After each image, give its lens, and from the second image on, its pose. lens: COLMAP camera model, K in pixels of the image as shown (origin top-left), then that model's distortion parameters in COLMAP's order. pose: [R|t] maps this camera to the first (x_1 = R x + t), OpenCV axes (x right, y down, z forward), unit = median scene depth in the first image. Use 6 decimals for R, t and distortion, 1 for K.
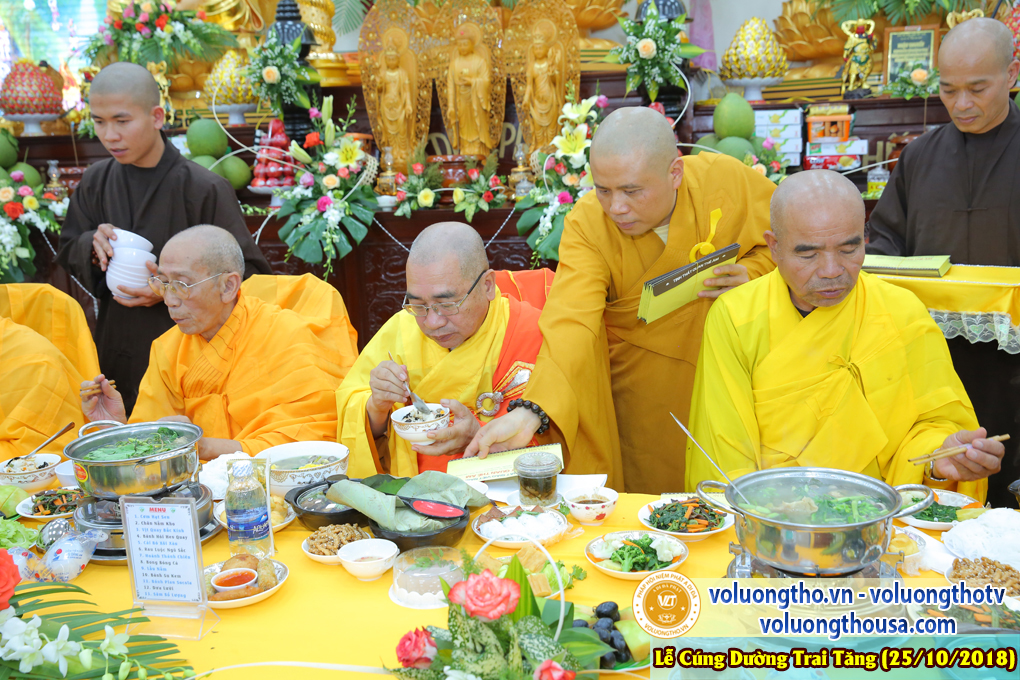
lens RADIAL K [[1013.7, 0, 510.0], [0, 1013.7, 340.0], [0, 0, 1]] dist [-0.021090, 0.124352]
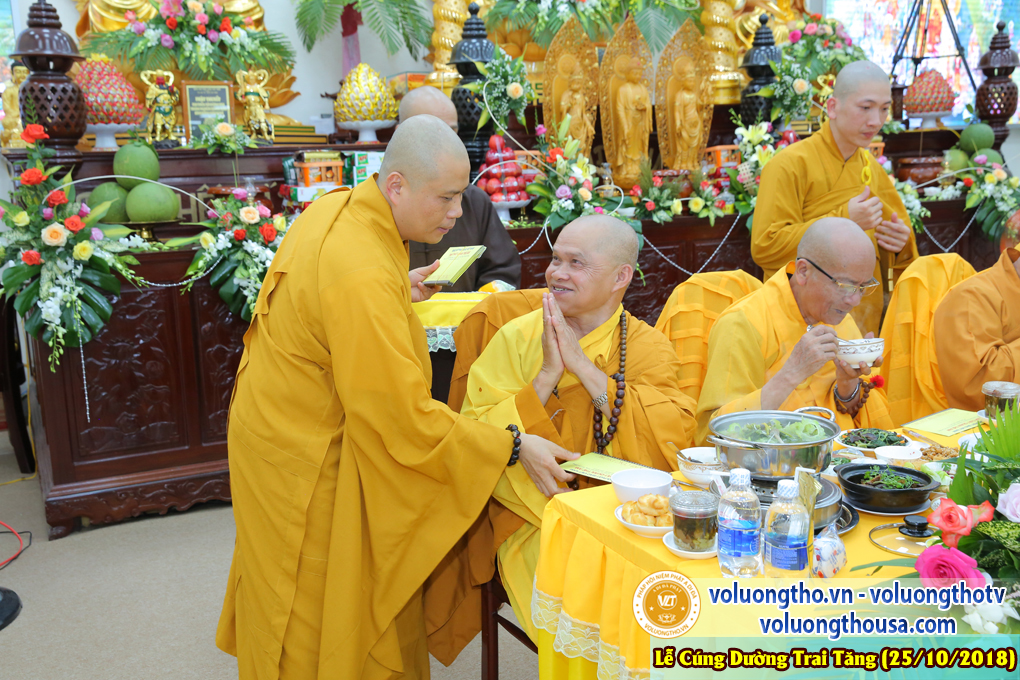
lens RADIAL K [[1049.1, 0, 510.0], [0, 1049.1, 340.0], [0, 0, 1]] dist [-0.020671, 0.139186]
pose [[0.782595, -0.091580, 0.615759, -0.911602], [0.125518, 0.992019, -0.011986, -0.002322], [-0.609747, 0.086669, 0.787844, 0.197213]]
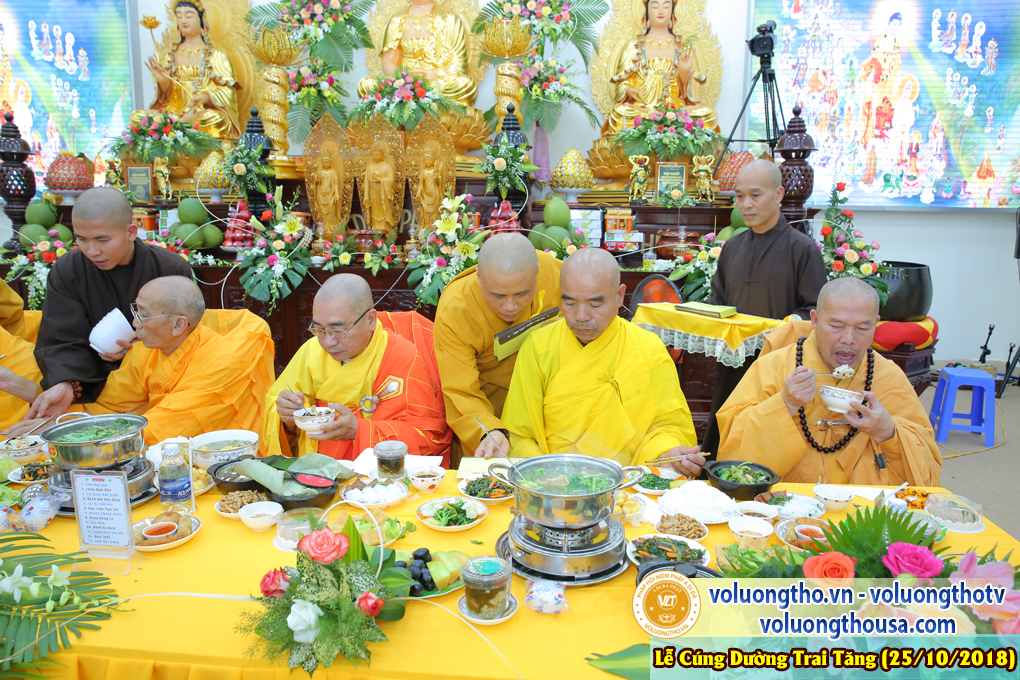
lens RADIAL K [[693.9, 0, 510.0], [0, 693.9, 340.0], [0, 0, 1]] dist [-0.109262, 0.085323]
pose [[0.991311, 0.026506, 0.128837, 0.024843], [-0.022994, 0.999324, -0.028670, -0.002442], [-0.129510, 0.025459, 0.991251, 0.006443]]
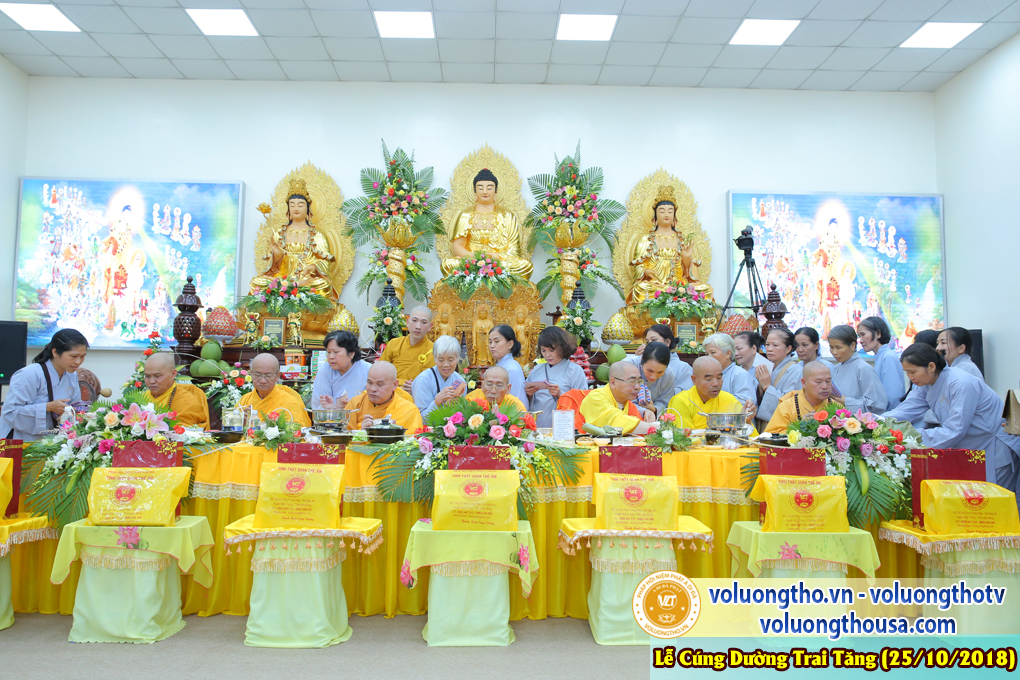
lens RADIAL K [[831.5, 0, 510.0], [0, 831.5, 340.0], [0, 0, 1]] dist [-0.033058, 0.004112]
pose [[0.972551, 0.068421, 0.222402, -0.363041], [-0.003527, 0.960016, -0.279922, 0.224593], [-0.232662, 0.271454, 0.933906, -0.552310]]
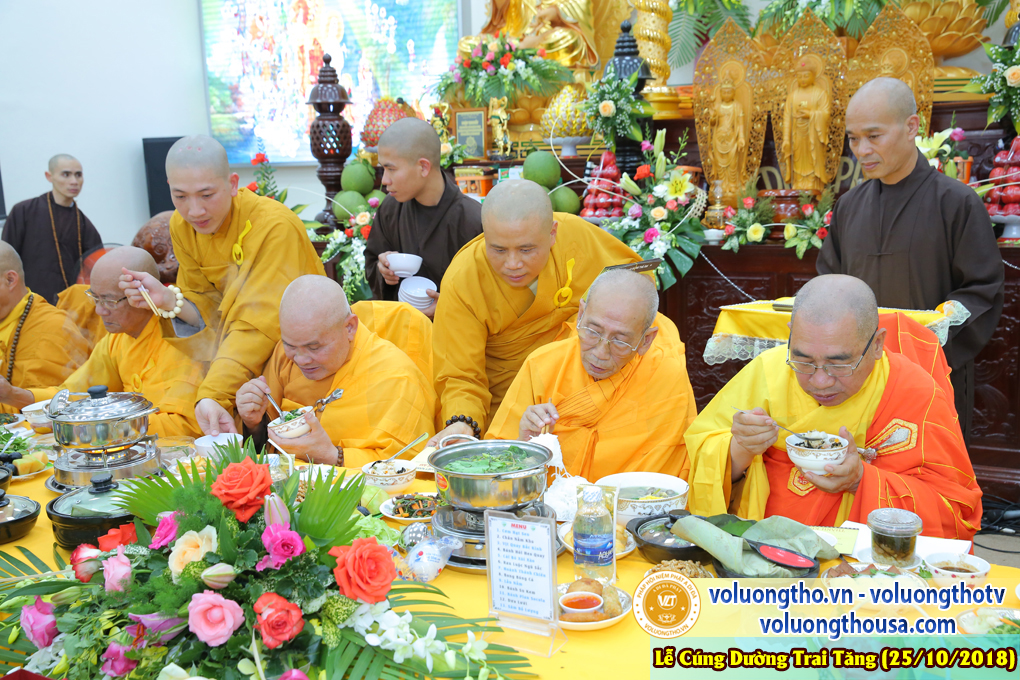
lens RADIAL K [[1013.7, 0, 510.0], [0, 1013.7, 340.0], [0, 0, 1]] dist [-0.021090, 0.124352]
pose [[0.955881, 0.060047, -0.287553, -0.020824], [-0.068743, 0.997429, -0.020230, -0.000397], [0.285599, 0.039105, 0.957551, -0.001559]]
